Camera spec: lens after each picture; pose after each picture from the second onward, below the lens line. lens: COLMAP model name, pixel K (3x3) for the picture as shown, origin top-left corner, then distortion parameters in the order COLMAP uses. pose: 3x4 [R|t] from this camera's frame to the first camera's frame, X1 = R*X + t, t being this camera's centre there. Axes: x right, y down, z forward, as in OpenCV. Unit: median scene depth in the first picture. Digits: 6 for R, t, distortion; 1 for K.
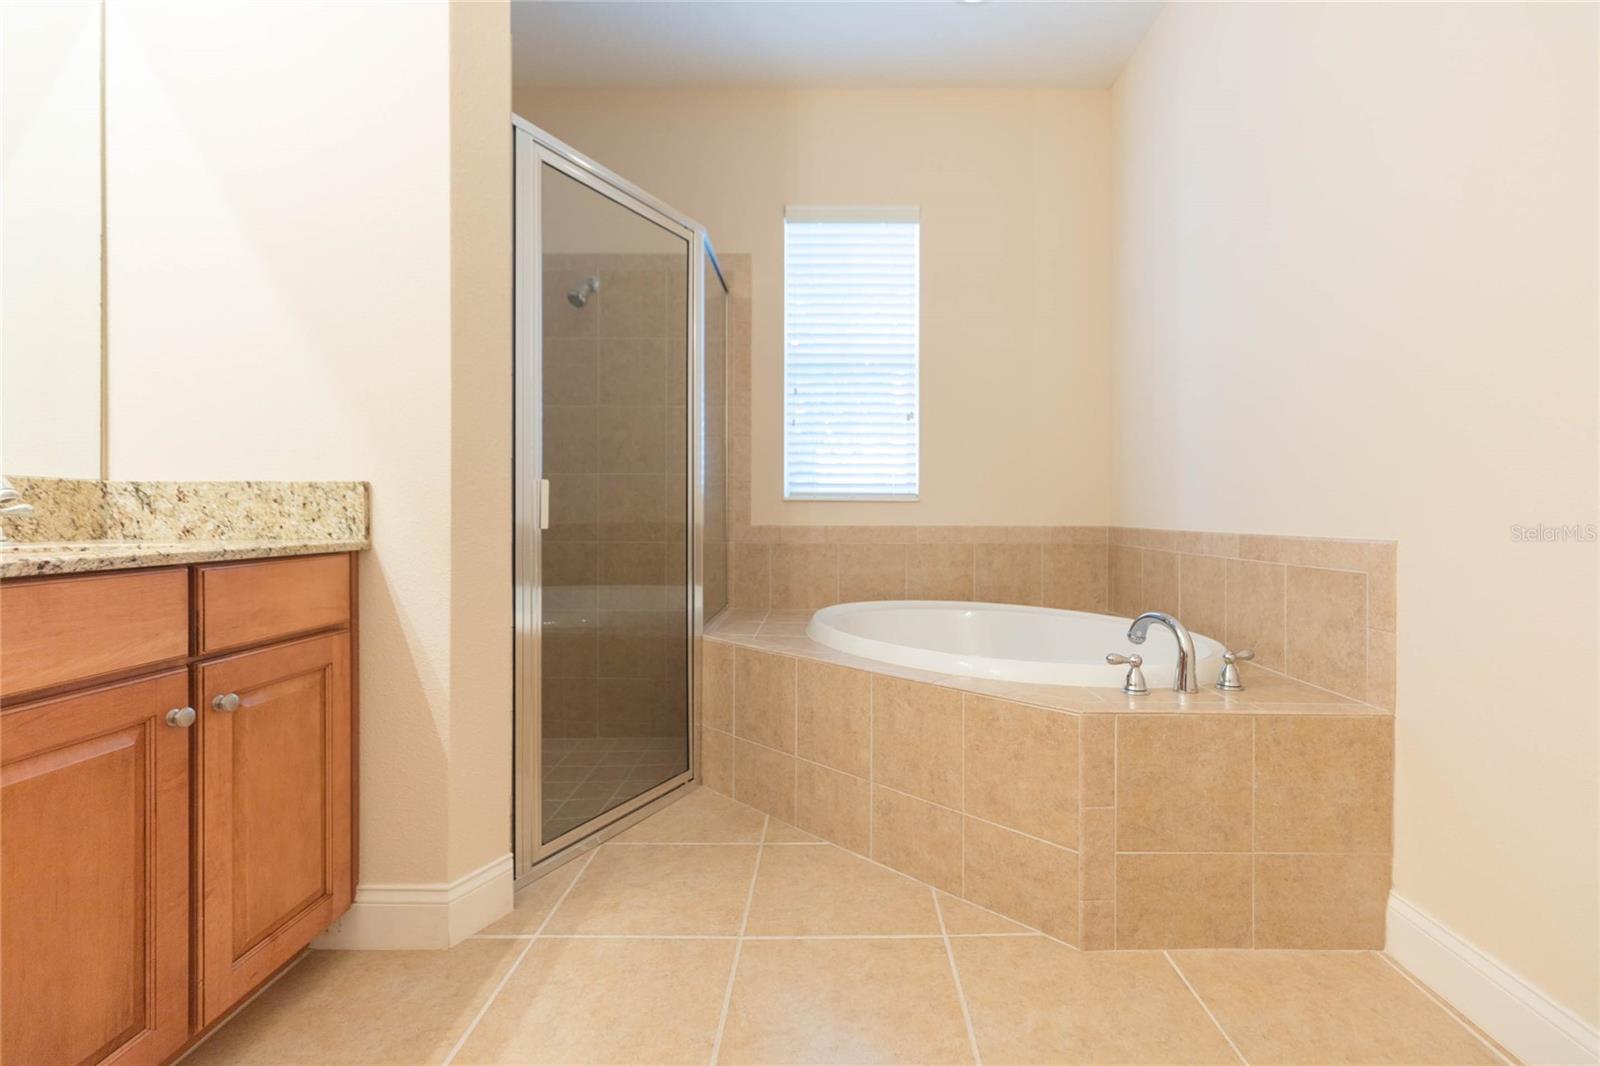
lens RADIAL K [[714.0, 0, 834.5], [0, 714.0, 503.5], [0, 0, 1]] dist [0.005480, 0.000076]
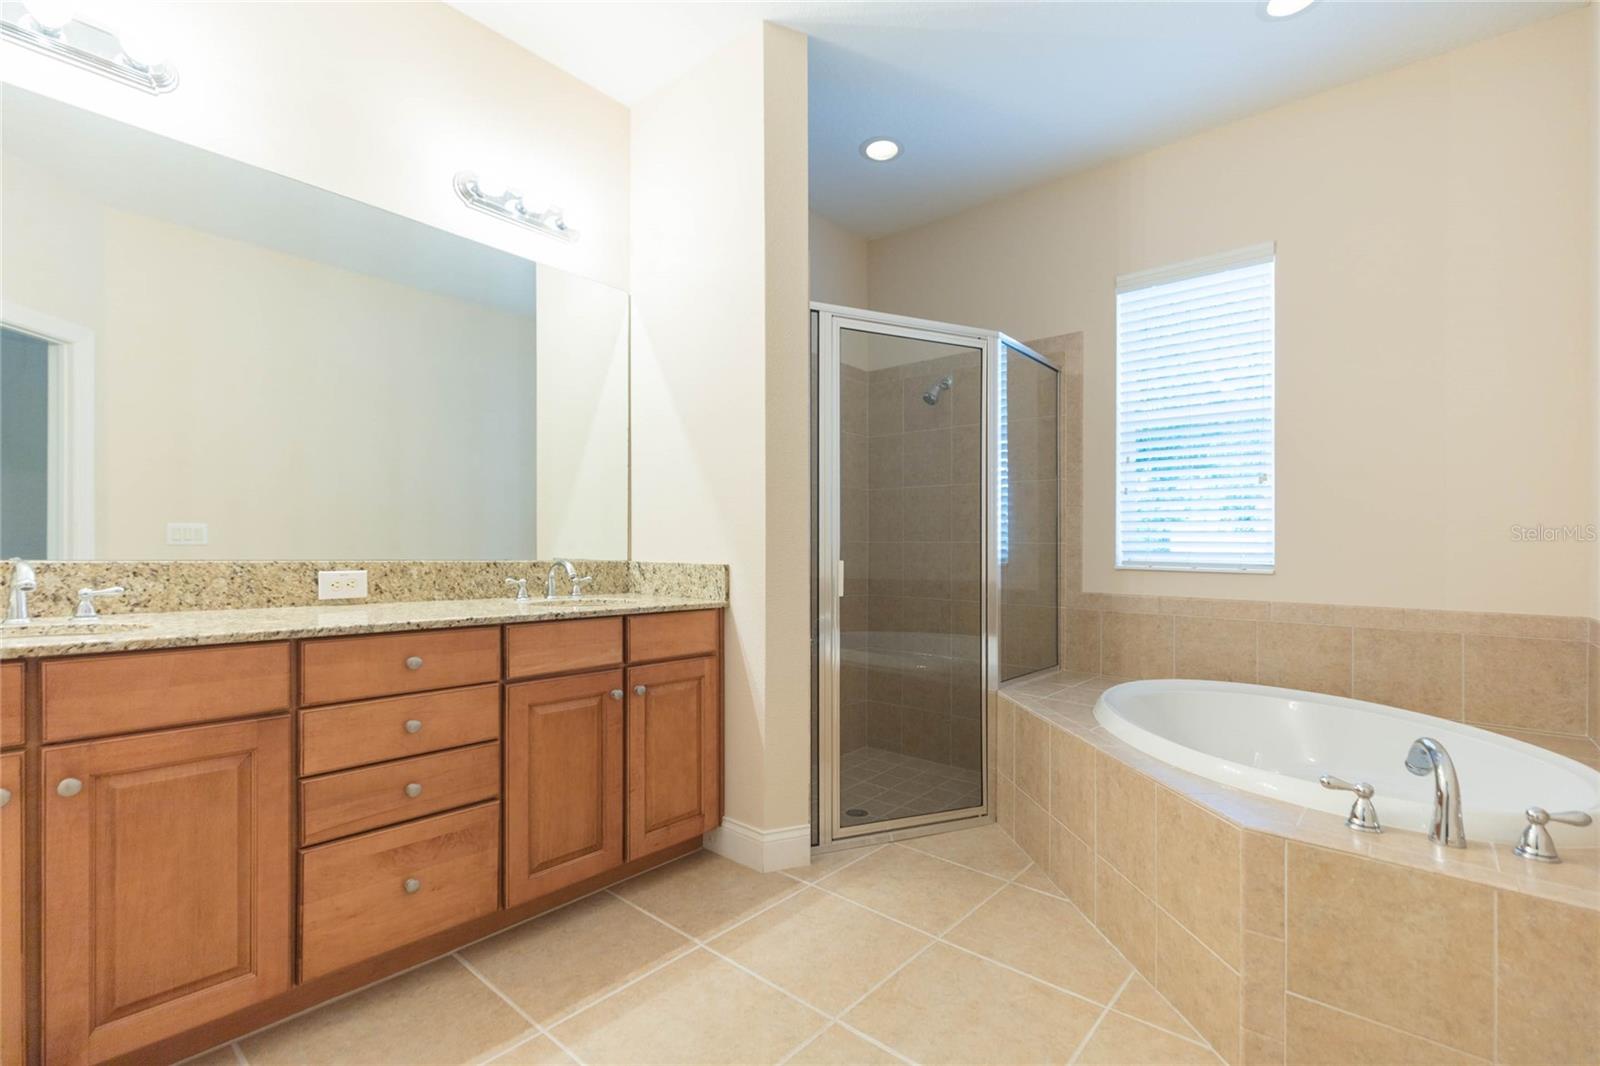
lens RADIAL K [[712.6, 0, 816.9], [0, 712.6, 544.9], [0, 0, 1]] dist [0.003605, 0.000056]
pose [[0.762892, 0.006127, -0.646497, 0.522941], [-0.004794, 0.999981, 0.003820, -0.081104], [0.646508, 0.000185, 0.762907, -0.080937]]
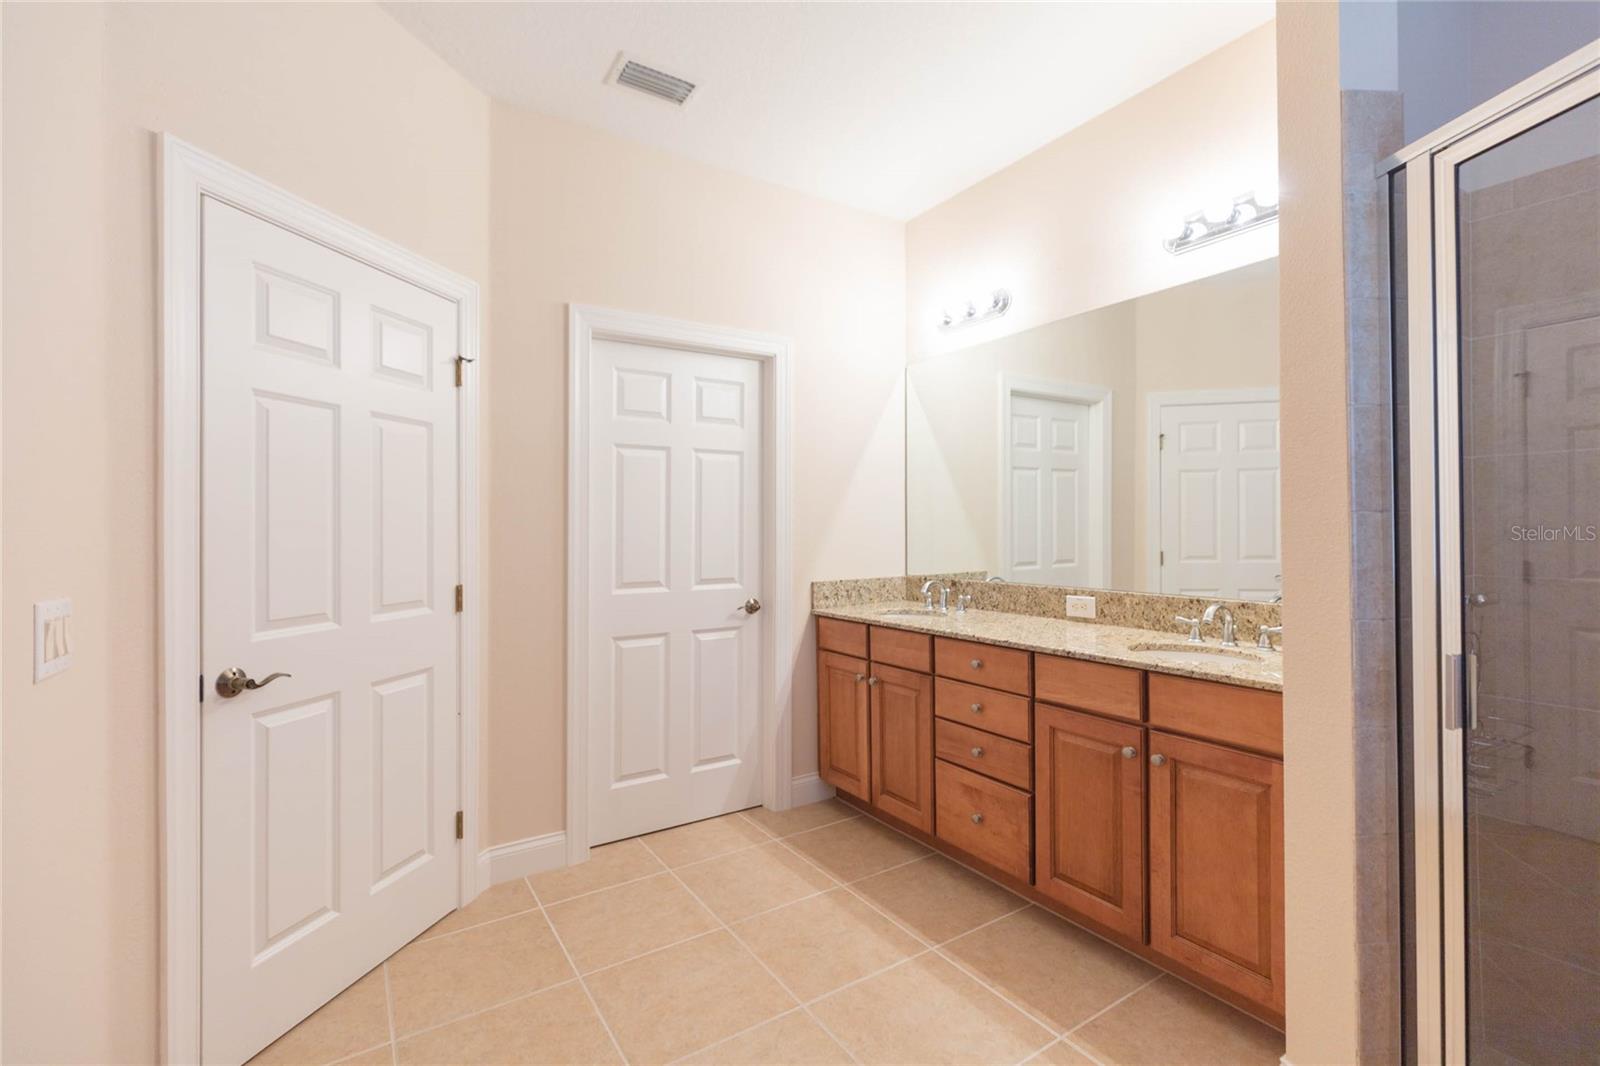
lens RADIAL K [[712.6, 0, 816.9], [0, 712.6, 544.9], [0, 0, 1]] dist [0.003605, 0.000056]
pose [[-0.828166, 0.015864, -0.560258, 0.511323], [0.013420, 0.999874, 0.008475, -0.173348], [0.560322, -0.000500, -0.828275, 1.447565]]
